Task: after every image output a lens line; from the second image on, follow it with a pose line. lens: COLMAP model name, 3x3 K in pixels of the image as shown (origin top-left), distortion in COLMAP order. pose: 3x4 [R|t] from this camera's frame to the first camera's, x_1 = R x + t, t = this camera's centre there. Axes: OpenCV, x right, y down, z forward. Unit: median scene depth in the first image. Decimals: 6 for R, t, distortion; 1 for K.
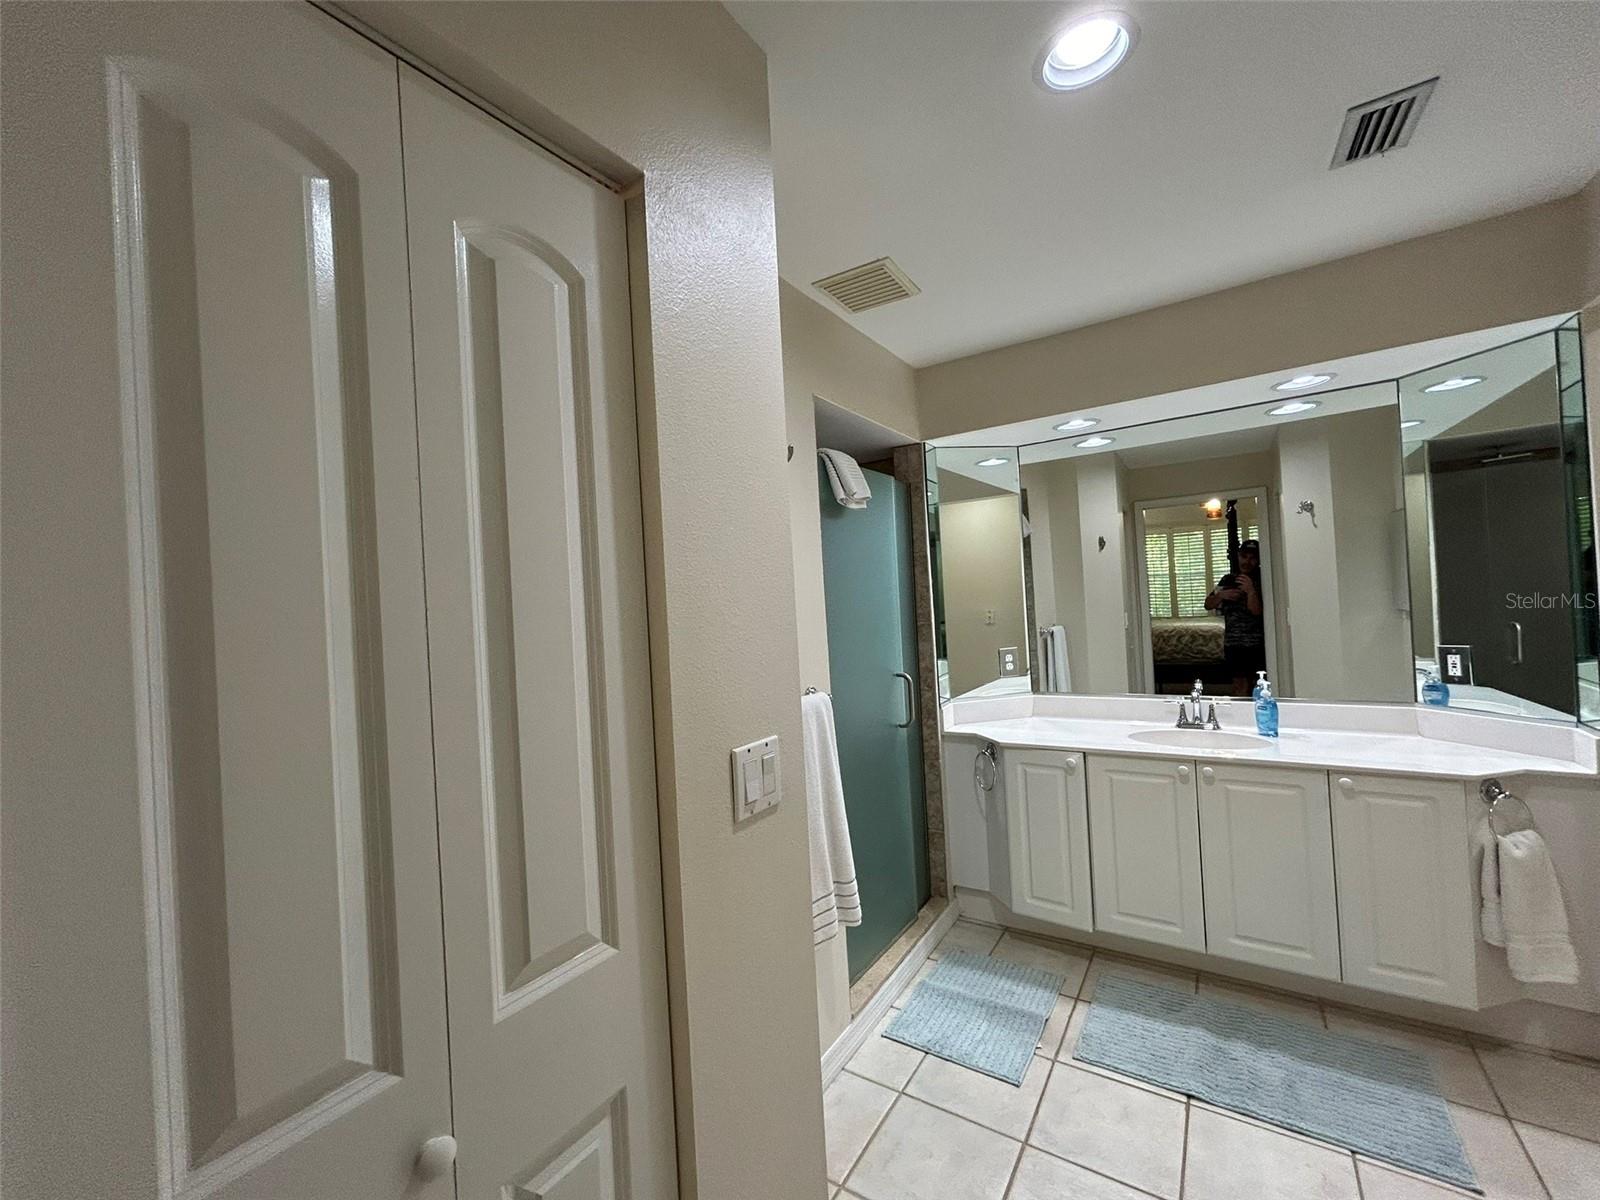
lens RADIAL K [[643.2, 0, 800.0], [0, 643.2, 600.0], [0, 0, 1]] dist [-0.001695, -0.000258]
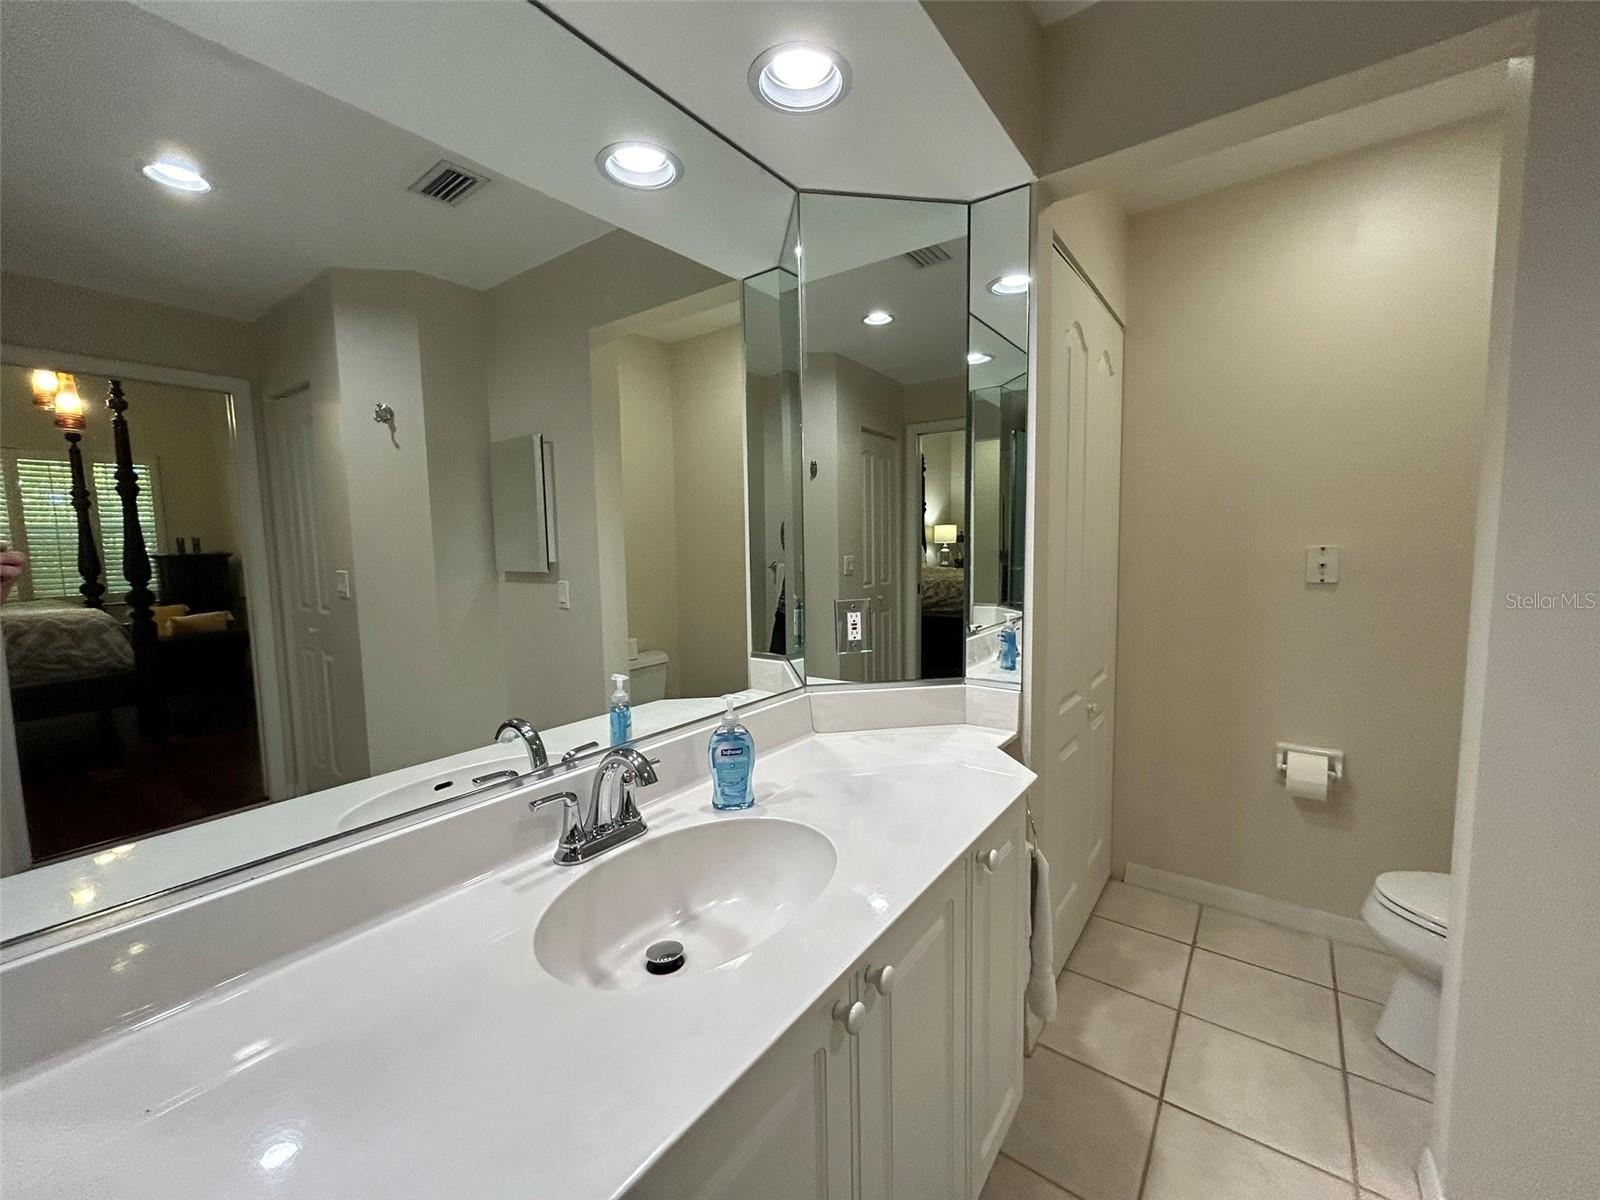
lens RADIAL K [[643.2, 0, 800.0], [0, 643.2, 600.0], [0, 0, 1]] dist [-0.001695, -0.000258]
pose [[0.046679, -0.029053, 0.998487, 0.287181], [0.006124, 0.999566, 0.028798, 0.050189], [-0.998891, 0.004770, 0.046837, 1.021742]]
